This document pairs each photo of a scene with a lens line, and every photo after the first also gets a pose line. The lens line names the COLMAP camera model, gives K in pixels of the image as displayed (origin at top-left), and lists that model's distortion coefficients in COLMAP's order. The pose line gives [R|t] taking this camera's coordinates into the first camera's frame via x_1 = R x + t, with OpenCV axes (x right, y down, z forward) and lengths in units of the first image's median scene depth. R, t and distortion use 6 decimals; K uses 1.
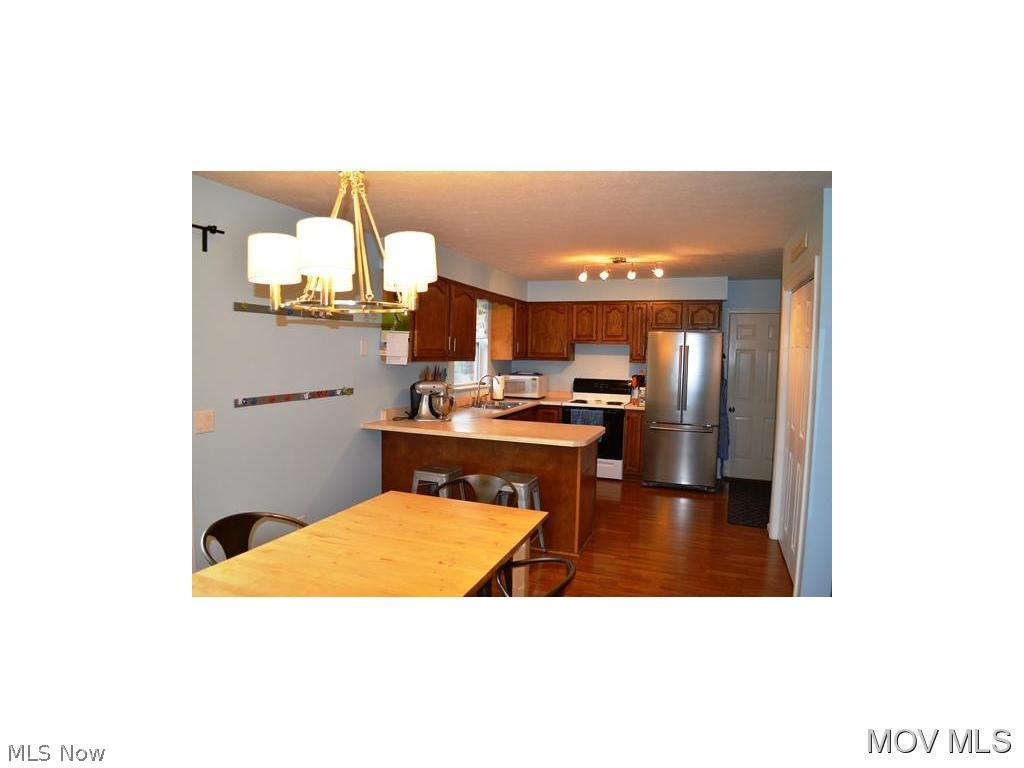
lens RADIAL K [[536.1, 0, 512.7], [0, 536.1, 384.4], [0, 0, 1]] dist [0.002878, -0.000013]
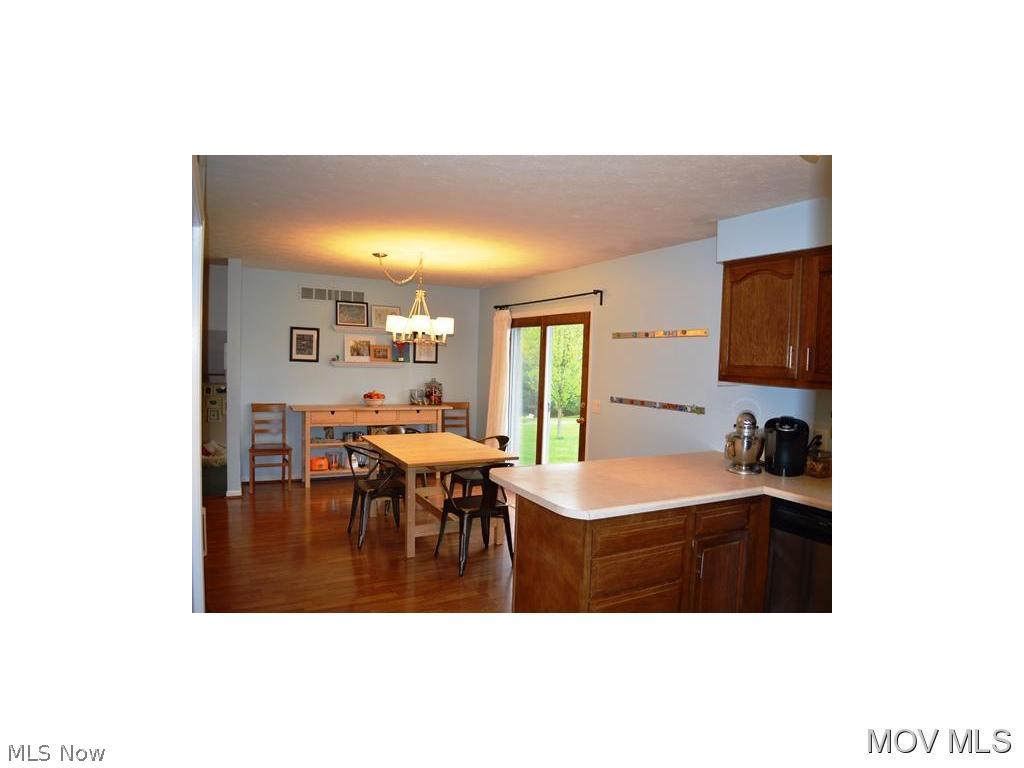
lens RADIAL K [[536.1, 0, 512.5], [0, 536.1, 383.1], [0, 0, 1]] dist [0.002878, -0.000013]
pose [[-0.641114, 0.002996, -0.767439, 0.717628], [-0.086698, 0.993308, 0.076305, -0.088734], [0.762532, 0.115456, -0.636564, 1.516061]]
